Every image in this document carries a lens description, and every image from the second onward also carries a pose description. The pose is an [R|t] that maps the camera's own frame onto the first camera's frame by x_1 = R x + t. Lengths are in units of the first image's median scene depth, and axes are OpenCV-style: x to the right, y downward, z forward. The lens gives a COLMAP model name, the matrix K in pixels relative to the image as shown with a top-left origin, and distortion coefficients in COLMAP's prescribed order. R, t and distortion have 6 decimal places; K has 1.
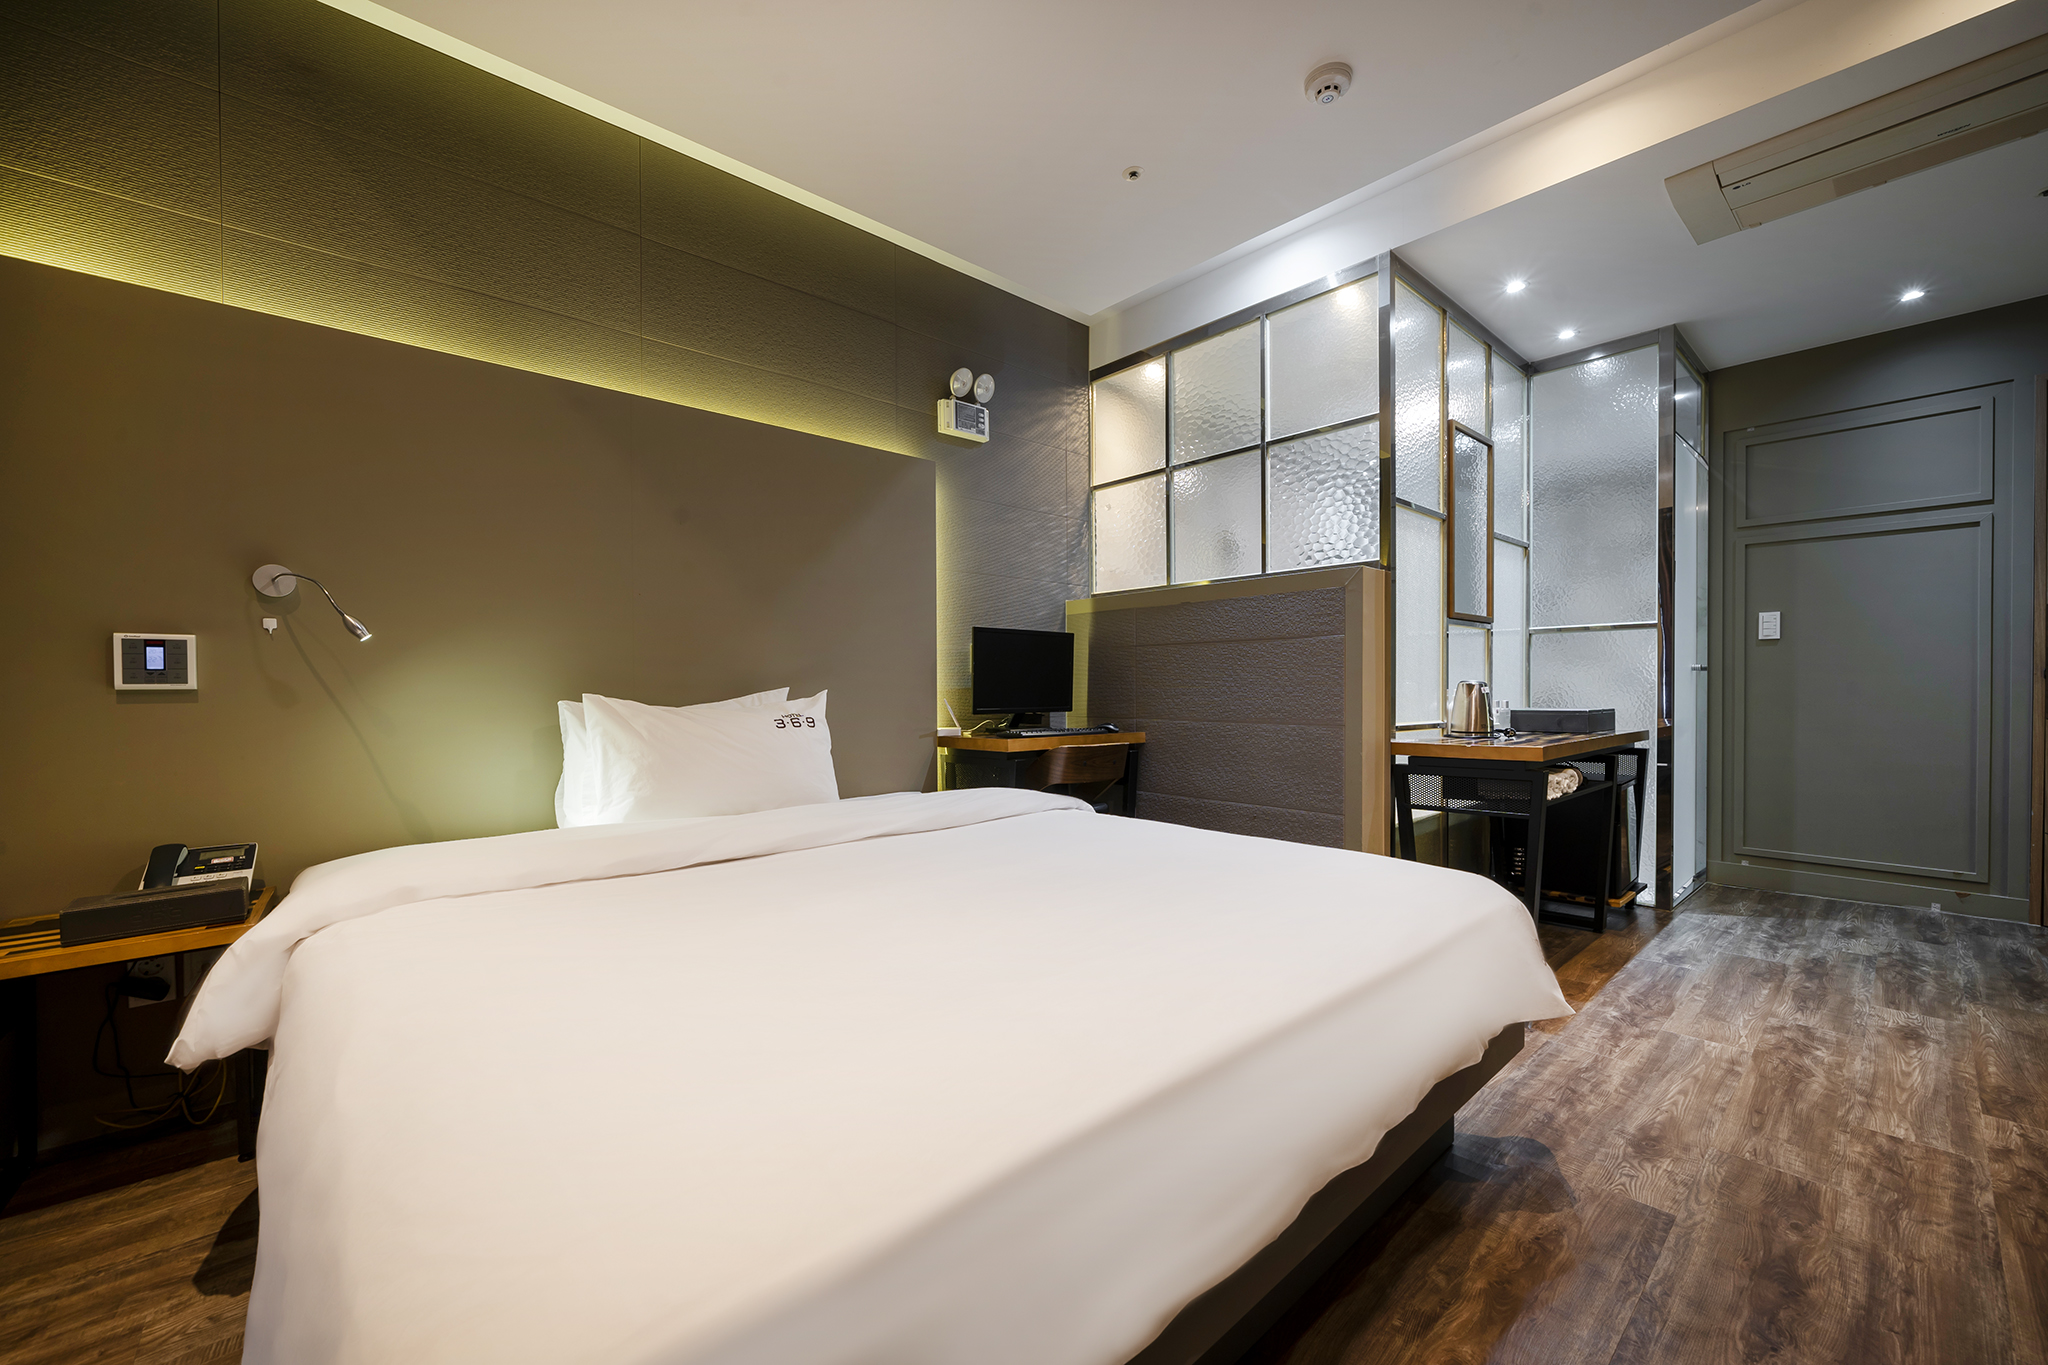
lens RADIAL K [[800.5, 0, 1032.9], [0, 800.5, 686.9], [0, 0, 1]] dist [-0.000638, 0.000361]
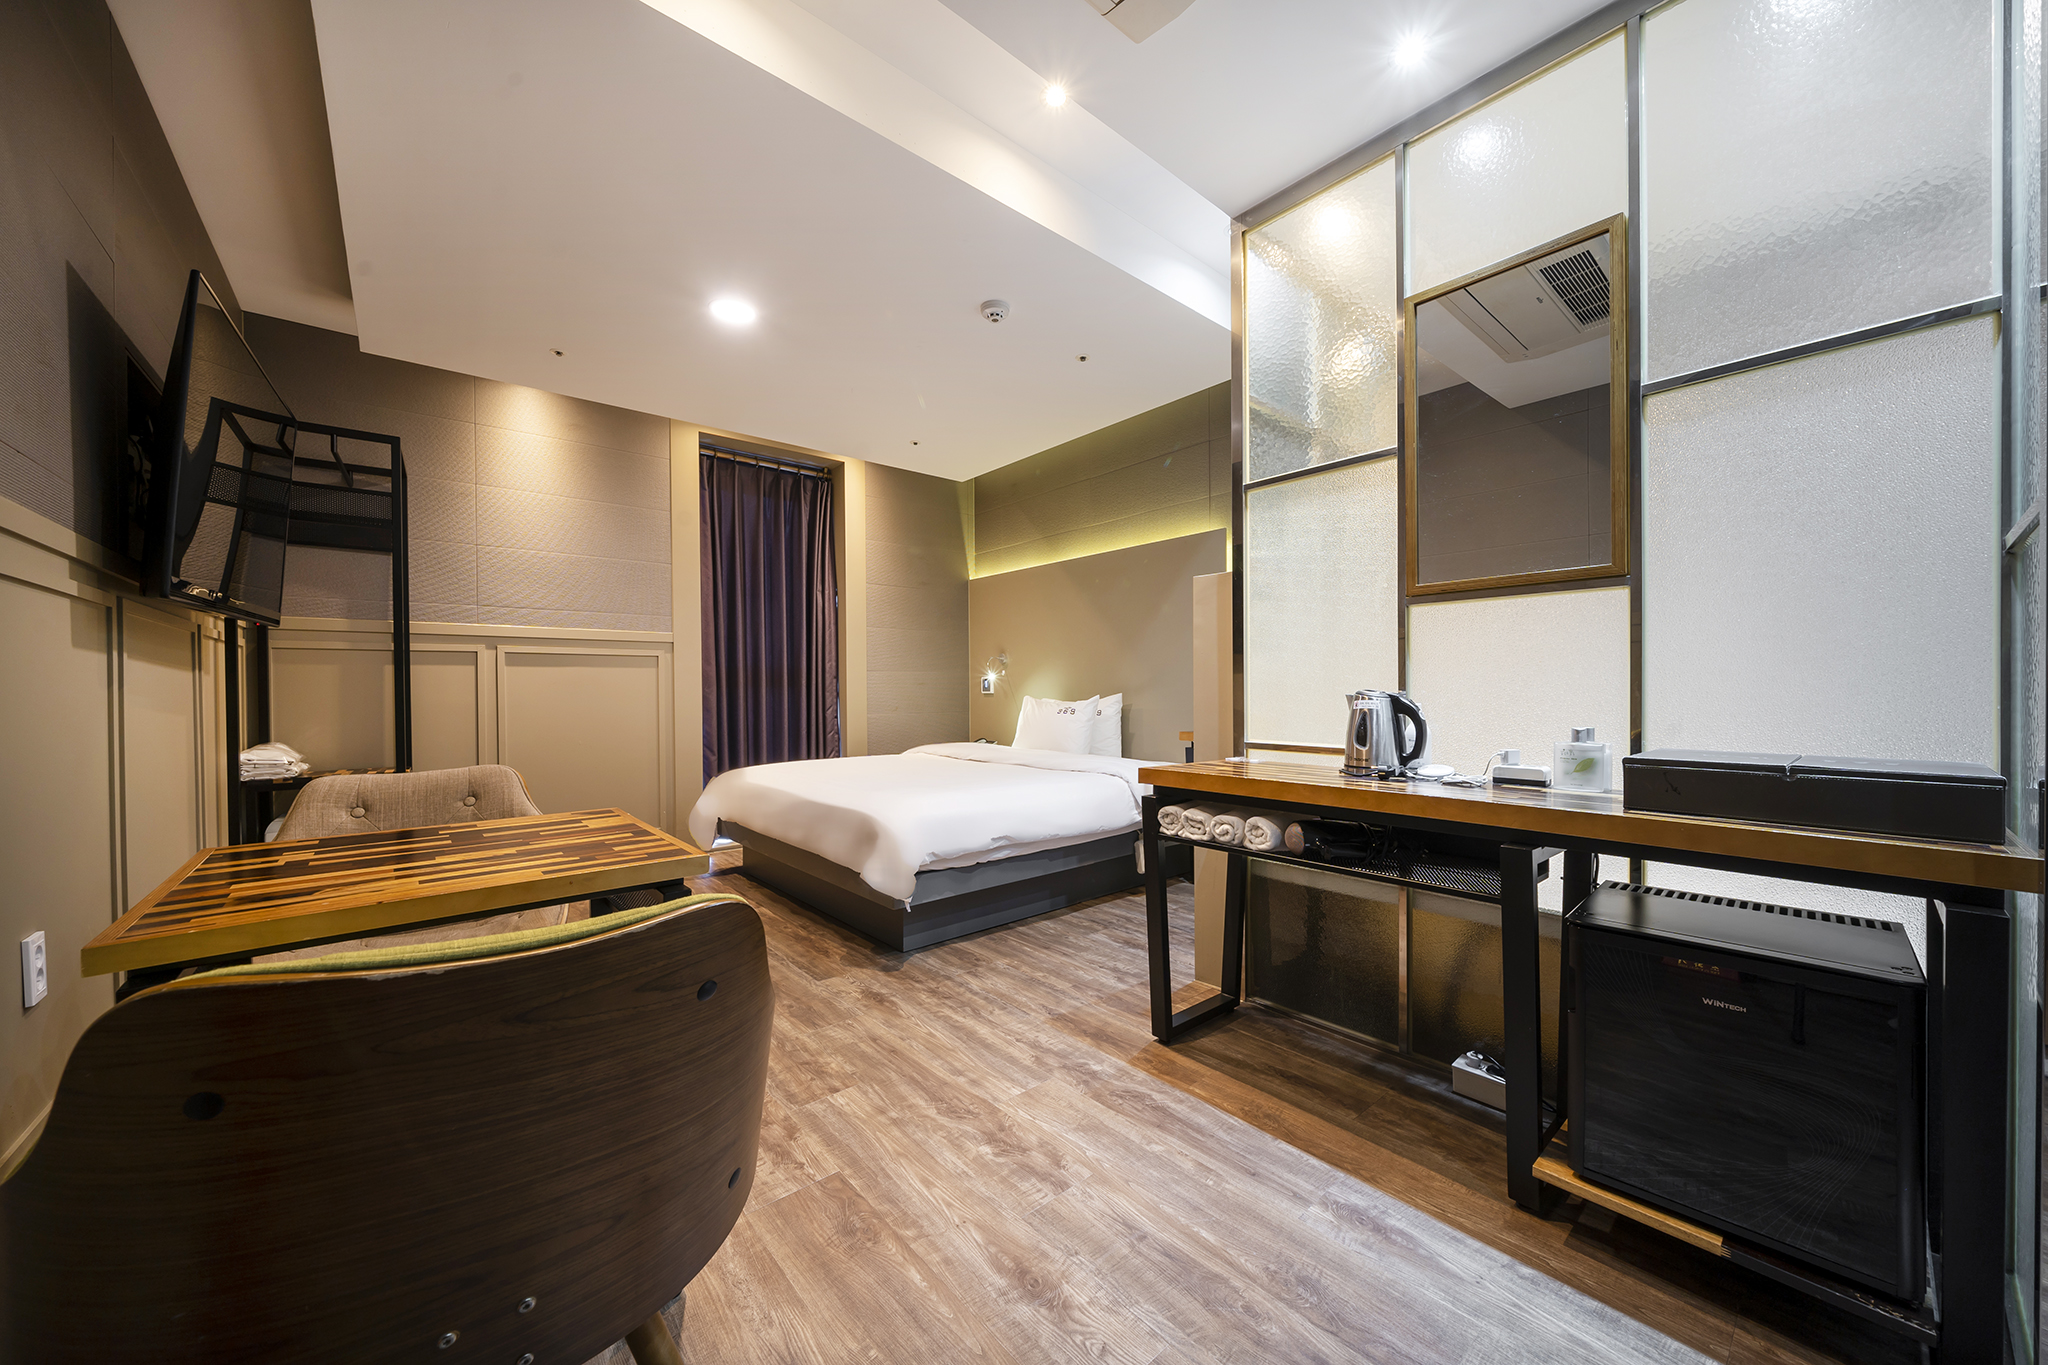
lens RADIAL K [[737.4, 0, 1035.6], [0, 737.4, 688.8], [0, 0, 1]] dist [-0.003390, 0.000129]
pose [[-0.020315, 0.003266, -0.999788, 1.639654], [0.005928, 0.999977, 0.003146, -0.018314], [0.999776, -0.005863, -0.020334, 1.008041]]
